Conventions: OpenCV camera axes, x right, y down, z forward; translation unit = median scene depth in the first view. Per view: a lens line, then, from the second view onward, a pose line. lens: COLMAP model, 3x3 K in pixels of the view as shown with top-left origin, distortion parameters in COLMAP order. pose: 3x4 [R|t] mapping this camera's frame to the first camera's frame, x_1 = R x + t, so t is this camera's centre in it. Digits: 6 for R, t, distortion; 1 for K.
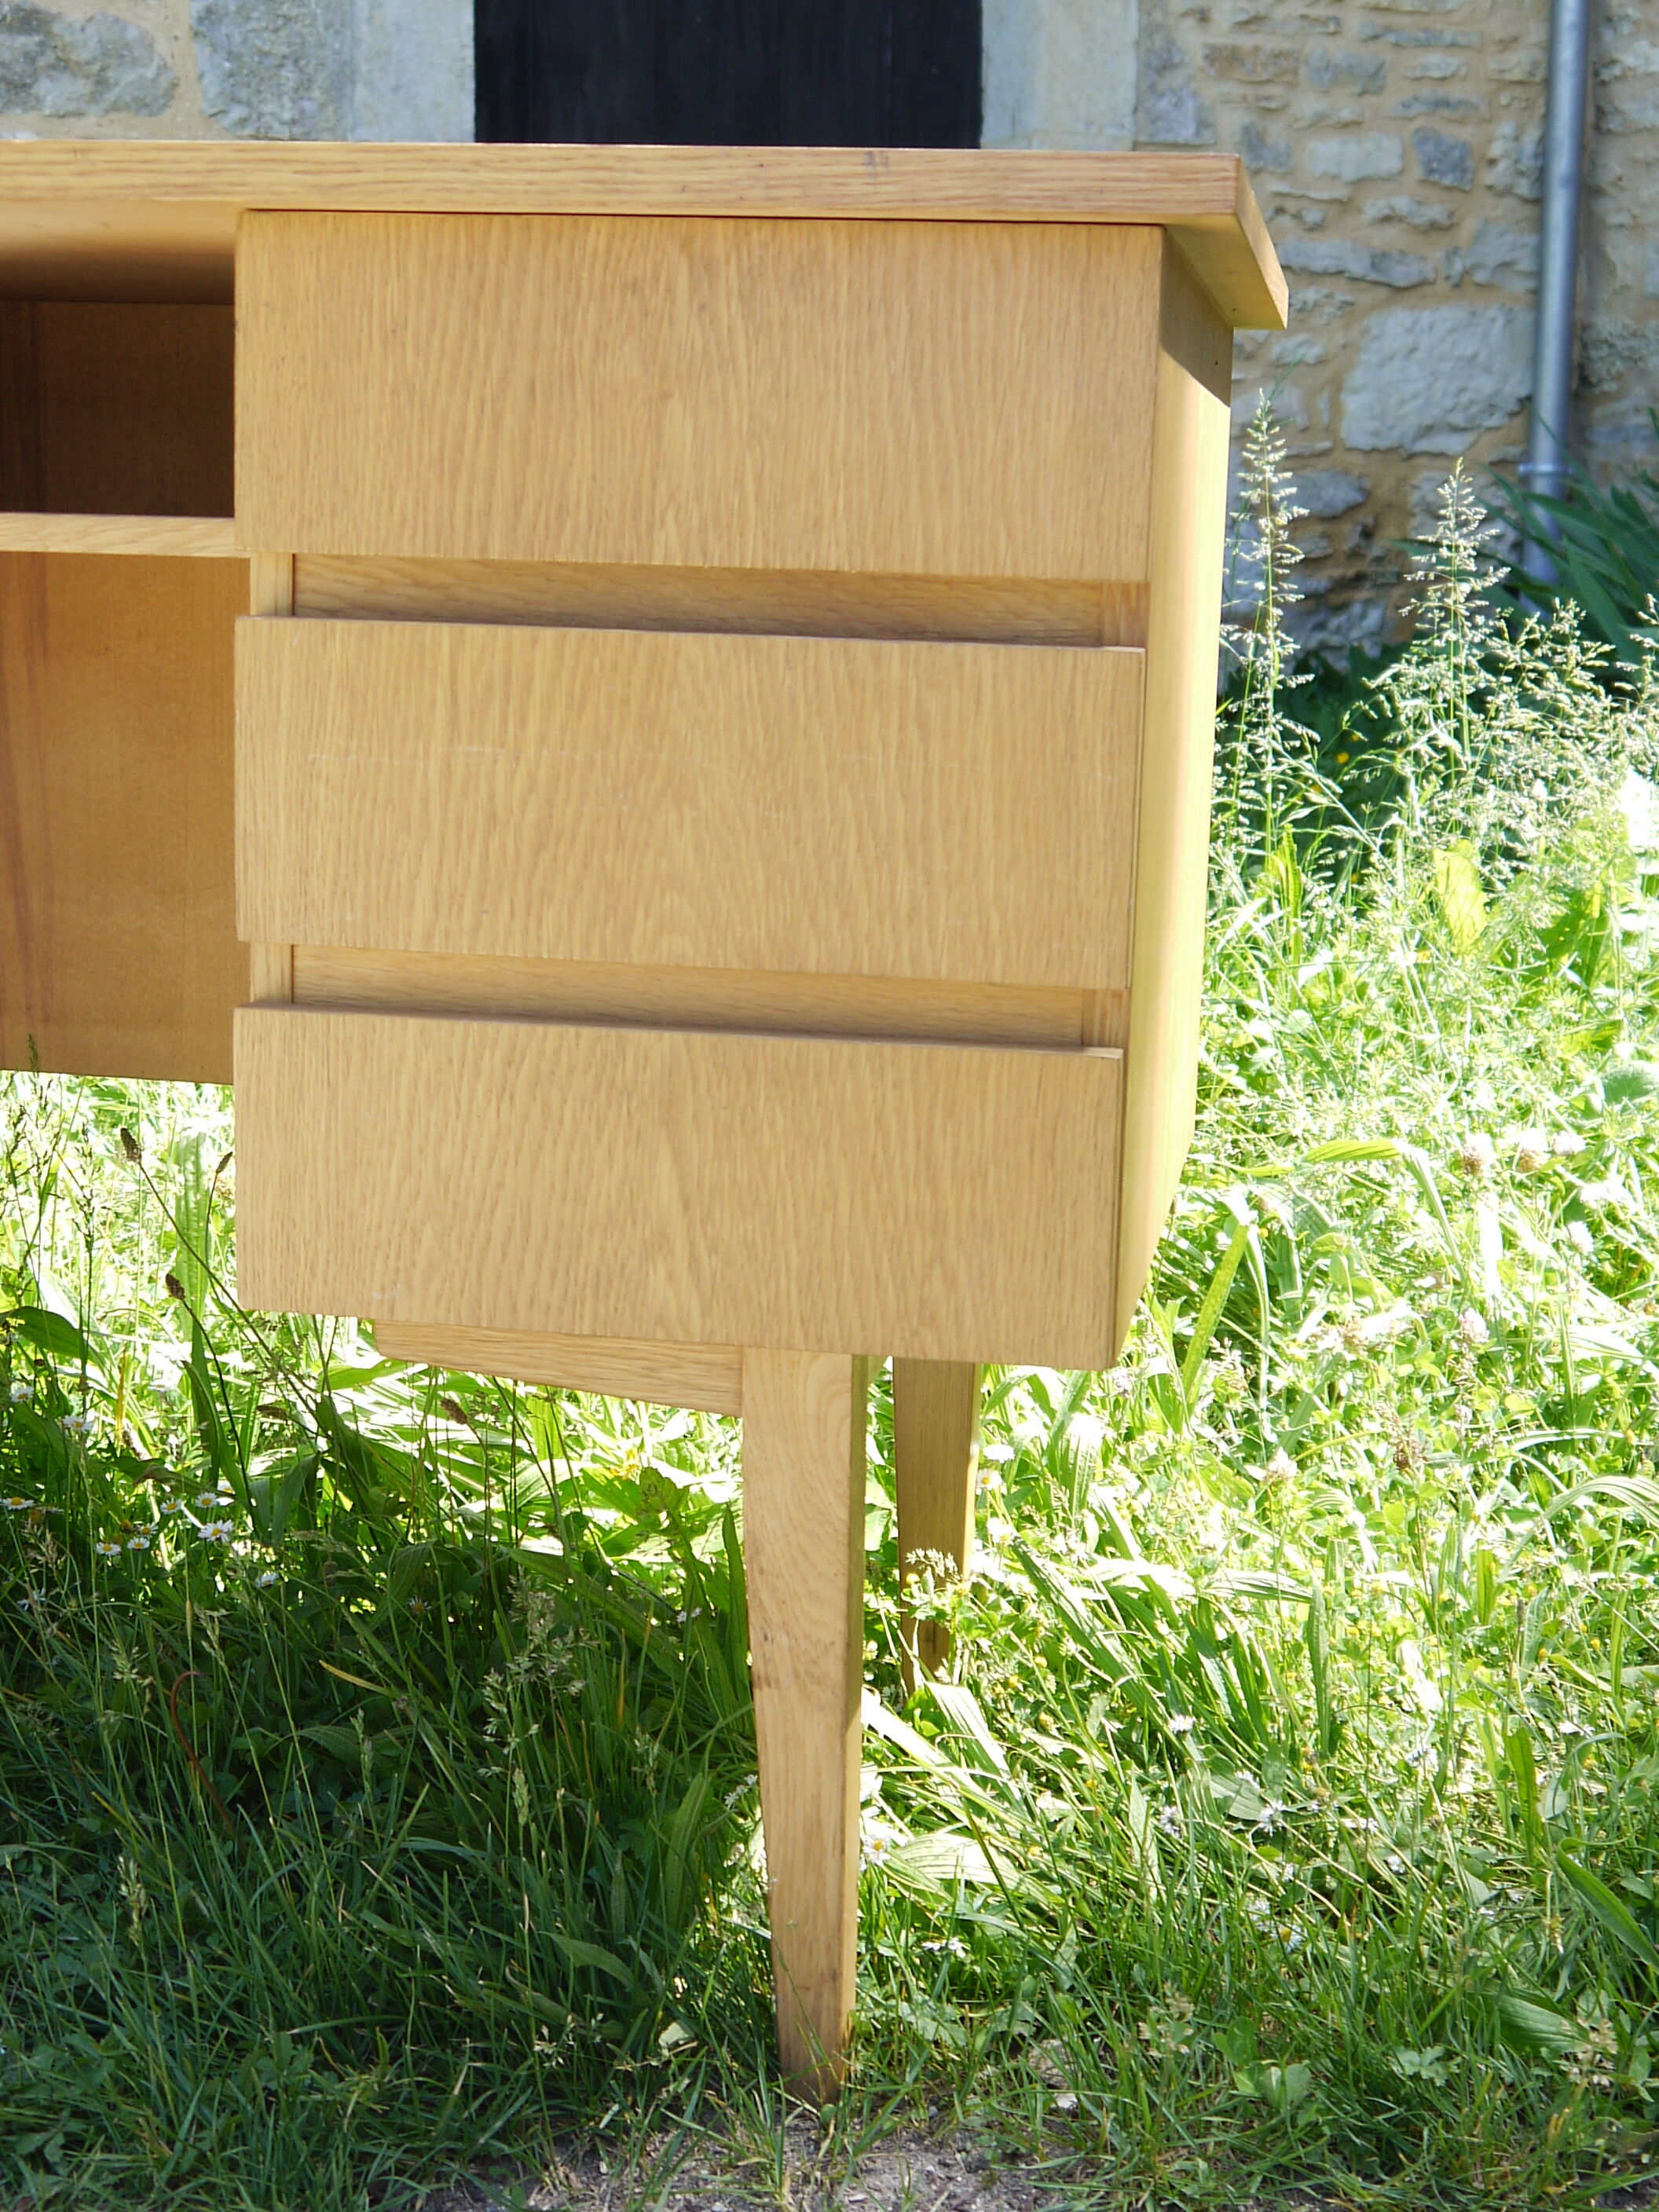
lens RADIAL K [[3062.7, 0, 829.5], [0, 3062.7, 1106.0], [0, 0, 1]] dist [-0.020930, 0.003822]
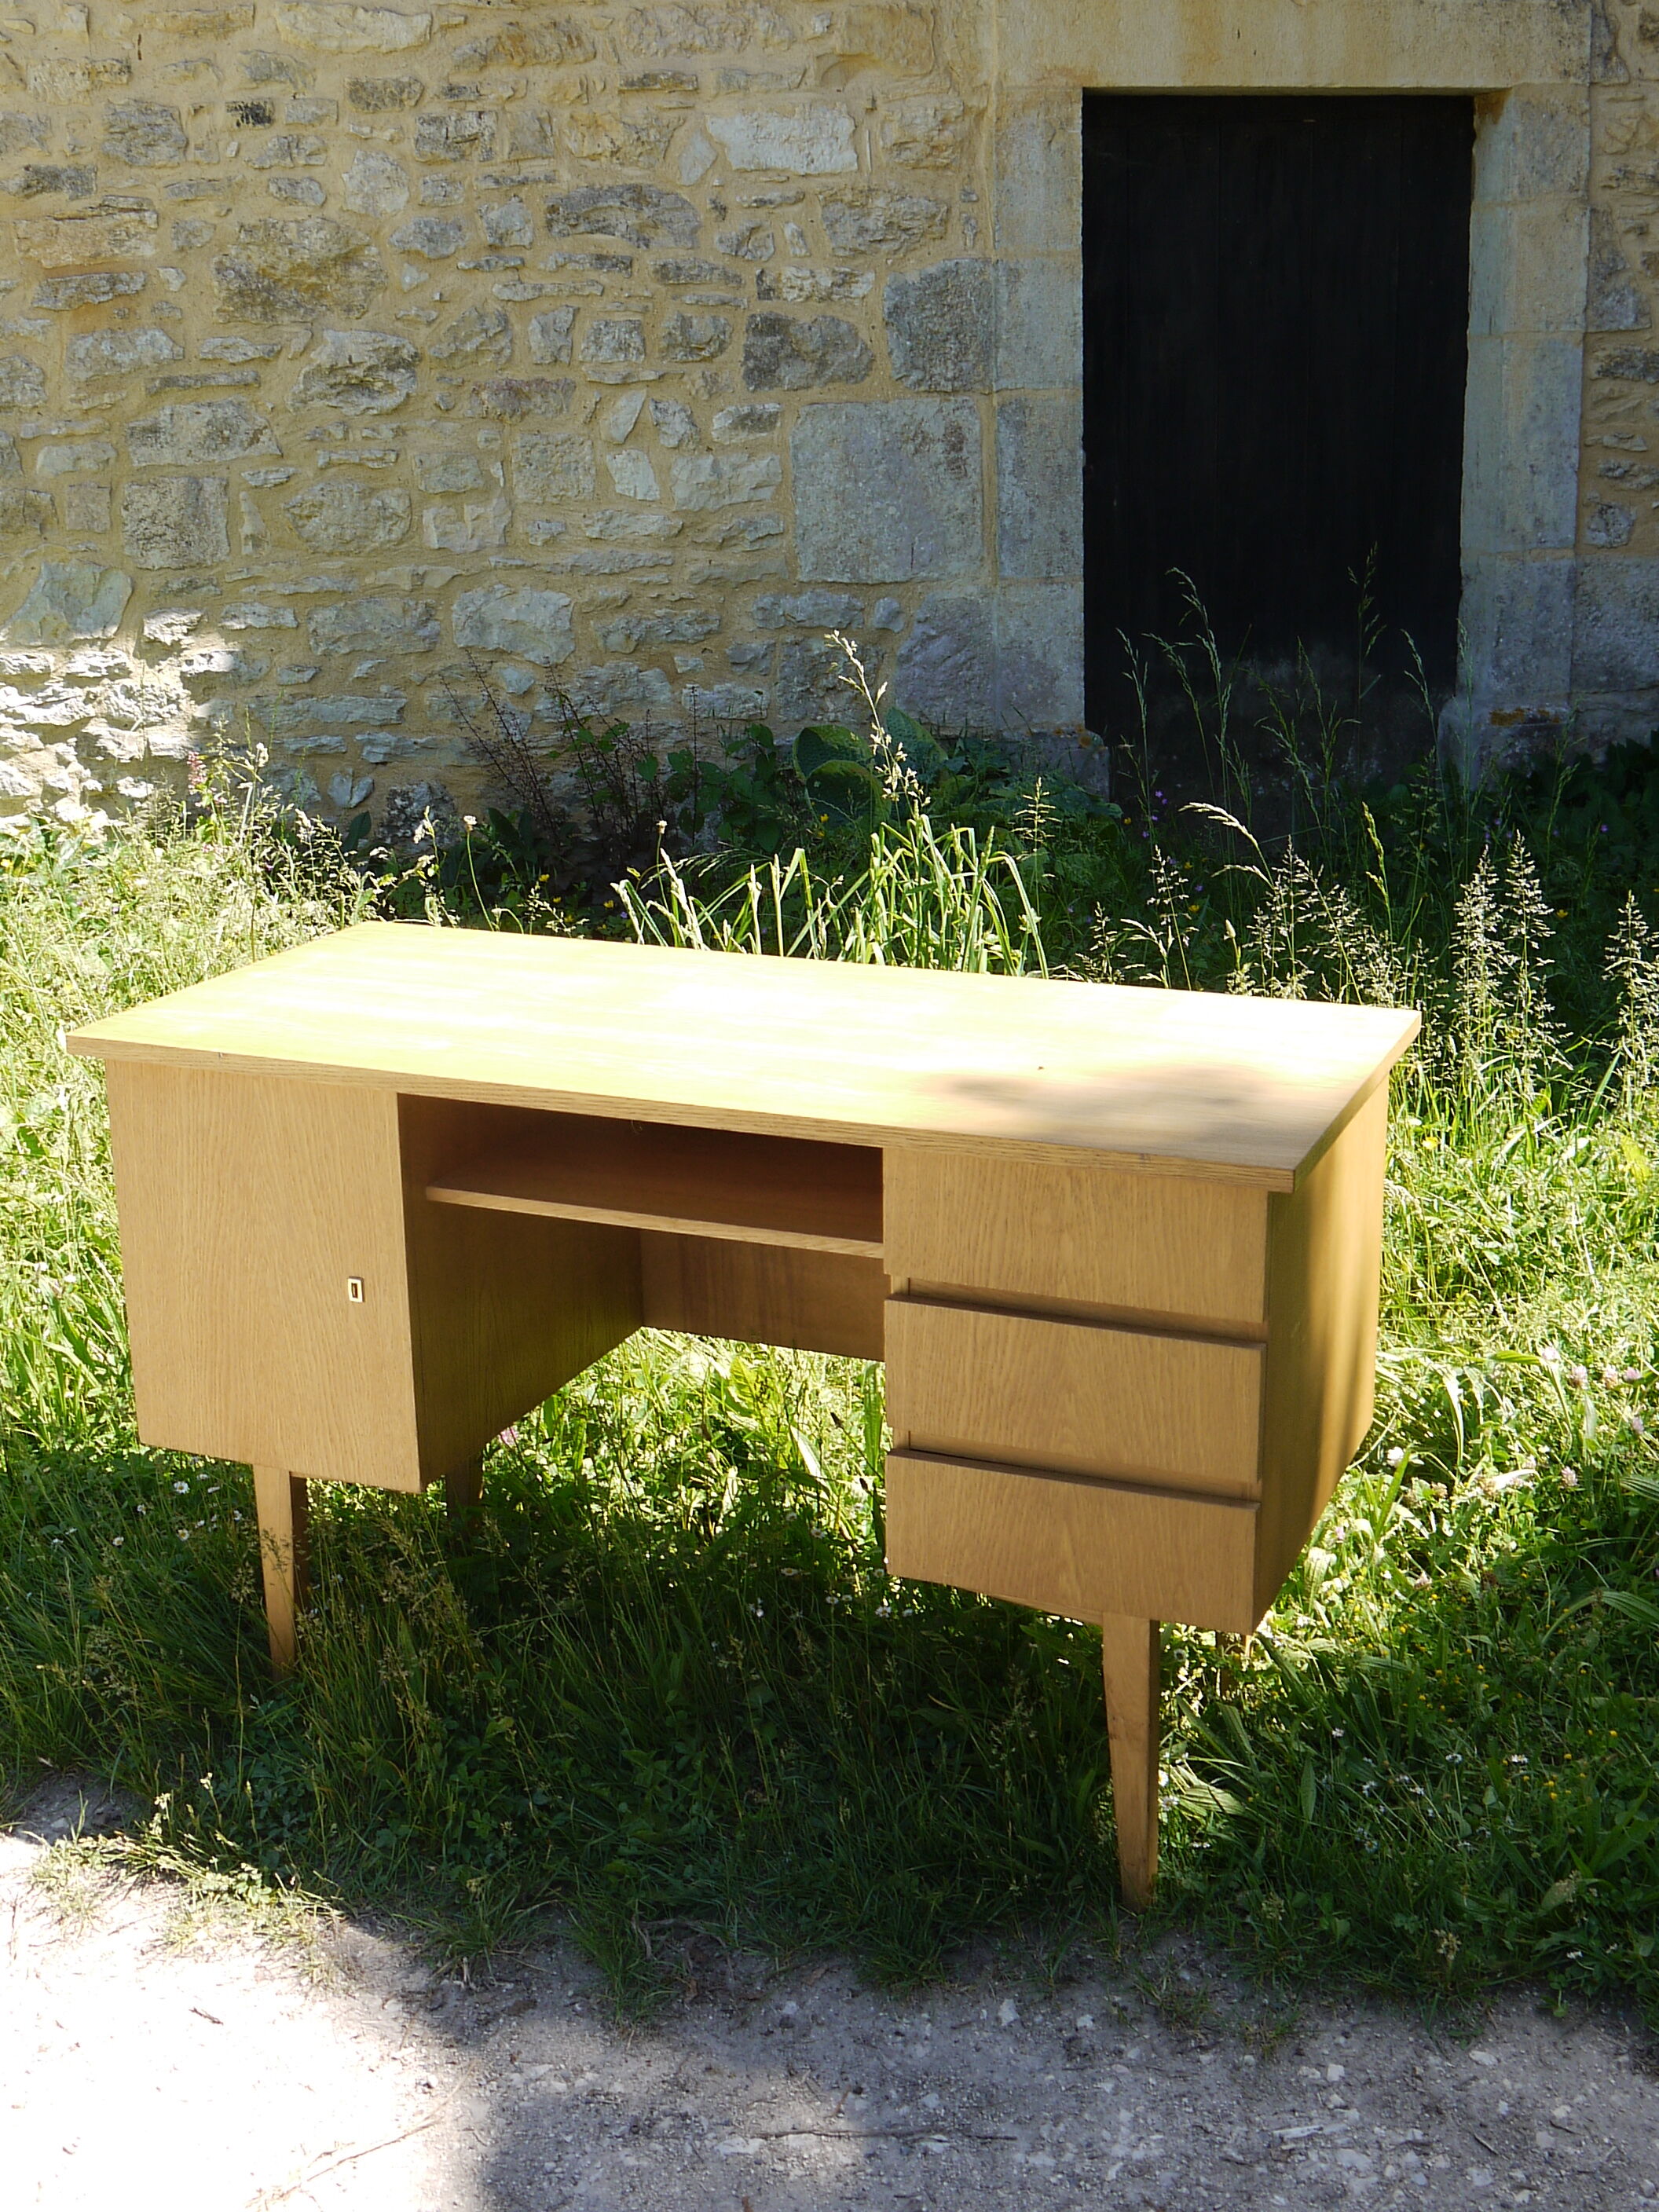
lens RADIAL K [[2573.4, 0, 829.5], [0, 2573.4, 1106.0], [0, 0, 1]] dist [-0.040957, 0.019235]
pose [[0.973358, 0.020582, -0.228363, 0.217913], [0.003086, 0.994697, 0.102807, -0.519960], [0.229268, -0.100773, 0.968133, -0.930639]]
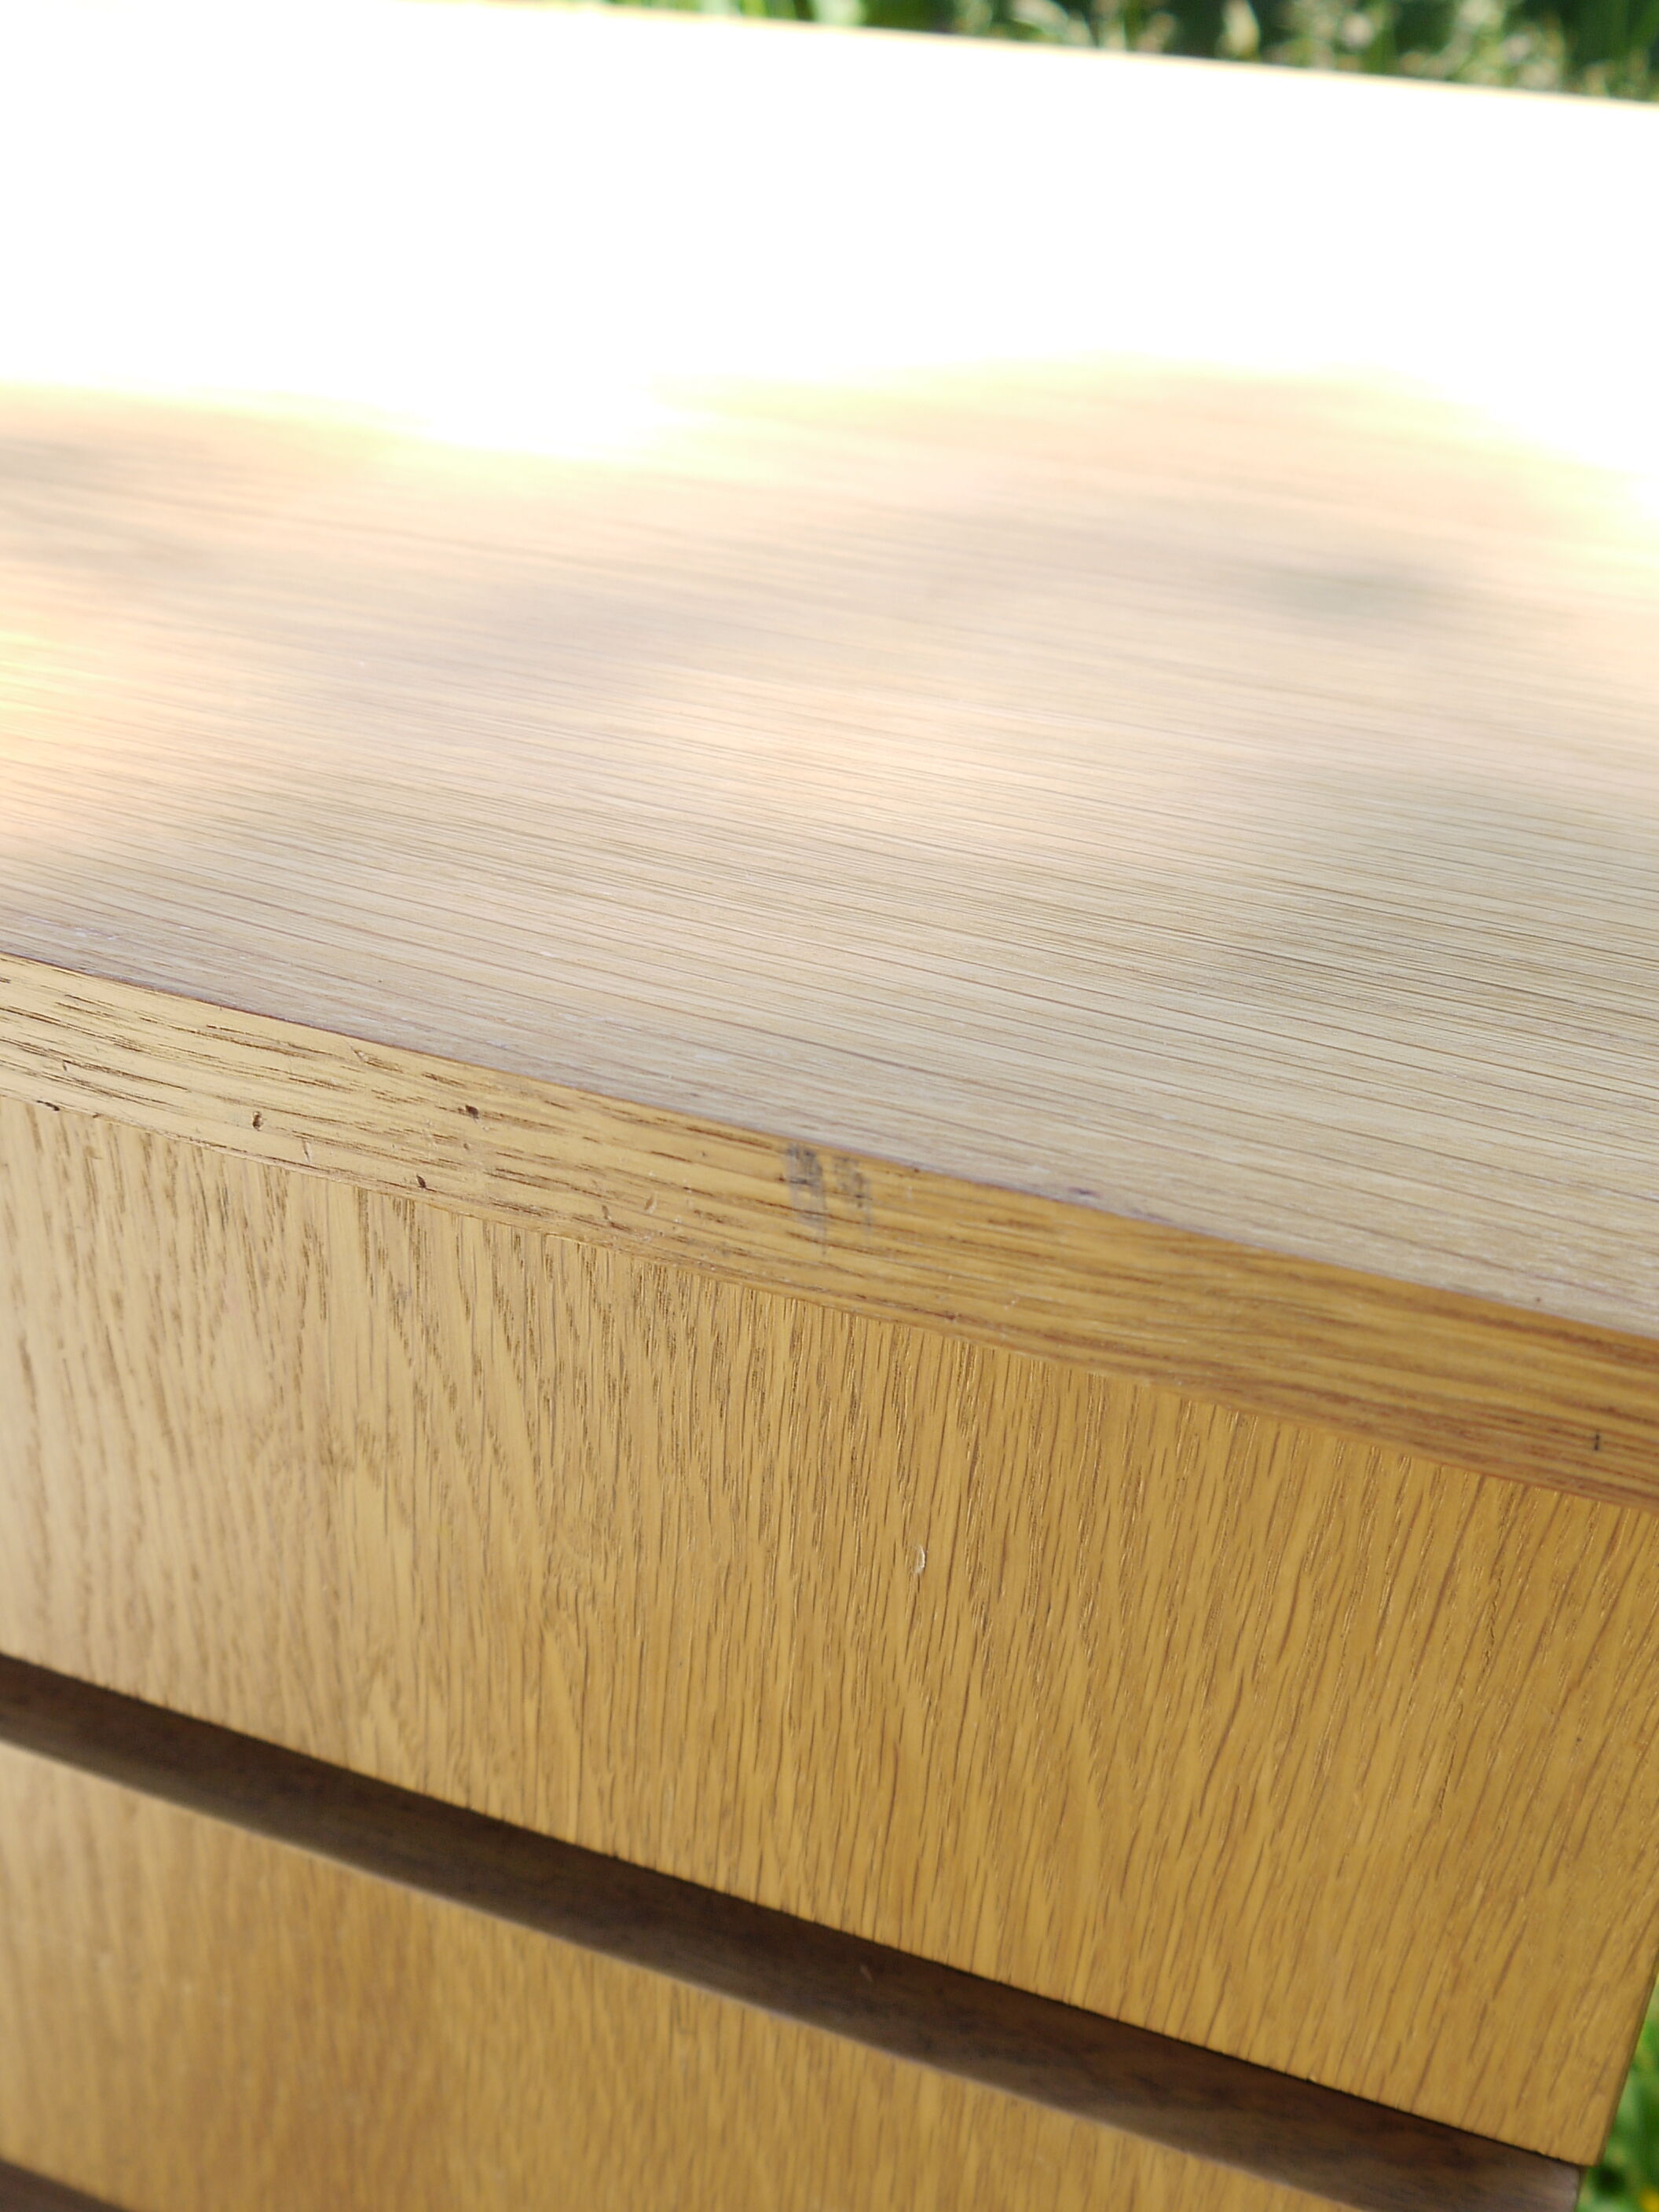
lens RADIAL K [[2573.4, 0, 829.5], [0, 2573.4, 1106.0], [0, 0, 1]] dist [-0.040957, 0.019235]
pose [[0.983859, 0.078833, -0.160648, 0.050780], [-0.016041, 0.932975, 0.359584, -0.376306], [0.178228, -0.351203, 0.919180, 0.722001]]
